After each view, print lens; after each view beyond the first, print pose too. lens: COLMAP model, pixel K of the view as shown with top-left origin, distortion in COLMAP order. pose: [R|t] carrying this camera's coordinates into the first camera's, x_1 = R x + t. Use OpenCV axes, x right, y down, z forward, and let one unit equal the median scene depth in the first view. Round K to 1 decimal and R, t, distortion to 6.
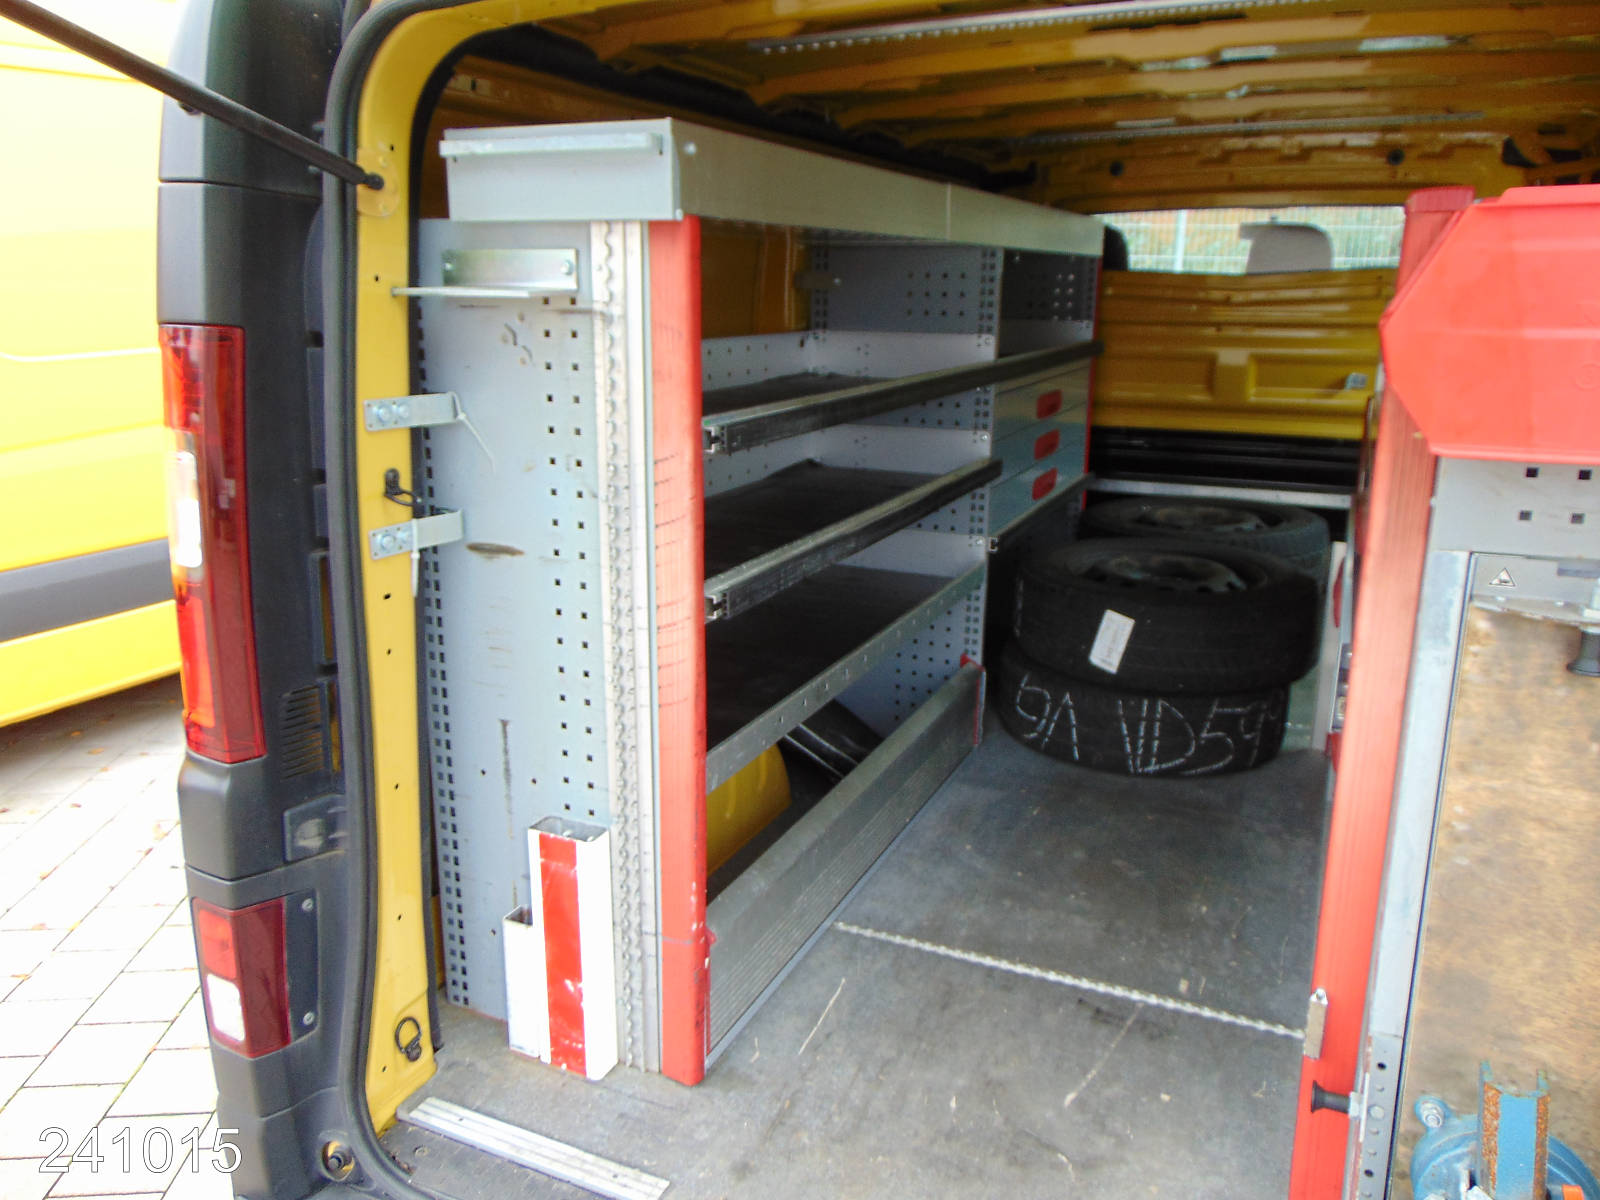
lens RADIAL K [[1195.8, 0, 800.0], [0, 1195.8, 600.0], [0, 0, 1]] dist [-0.019067, 0.060939]
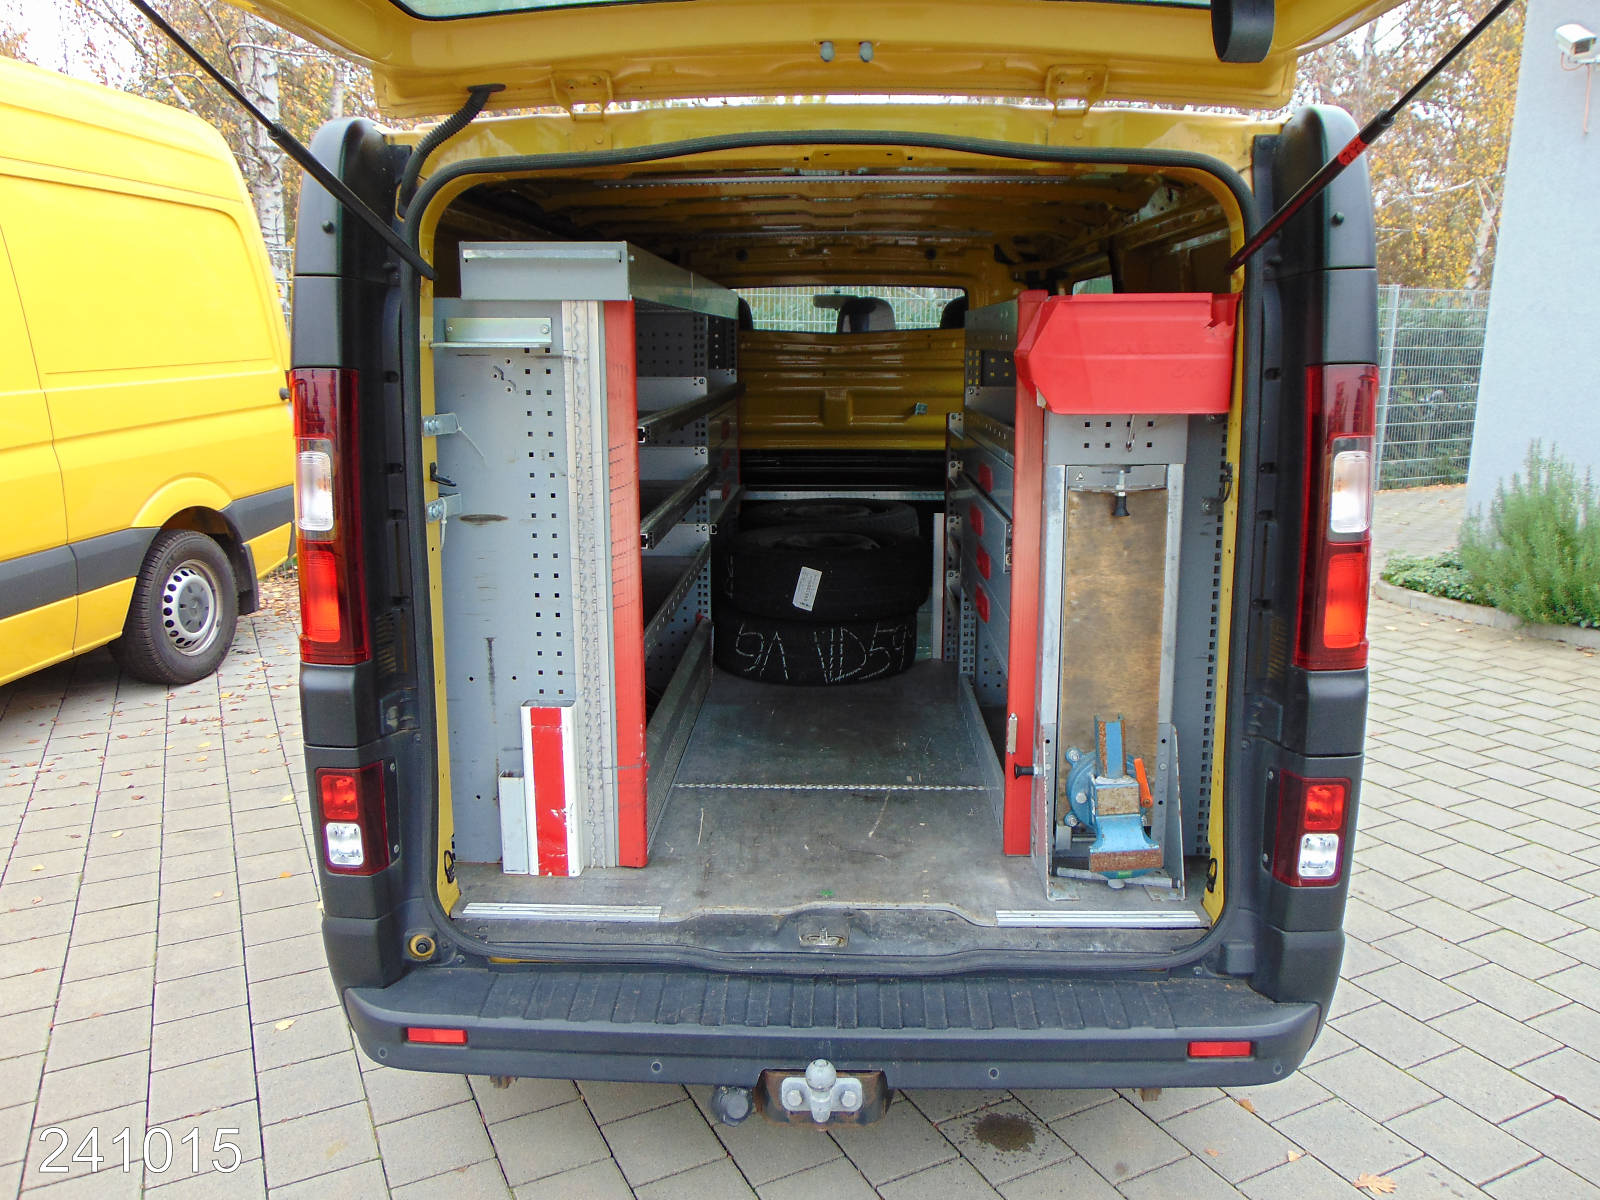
lens RADIAL K [[1195.8, 0, 800.0], [0, 1195.8, 600.0], [0, 0, 1]] dist [-0.019067, 0.060939]
pose [[0.922253, -0.087382, 0.376581, -0.457415], [0.105412, 0.994048, -0.027495, 0.139012], [-0.371937, 0.065054, 0.925976, -0.500942]]
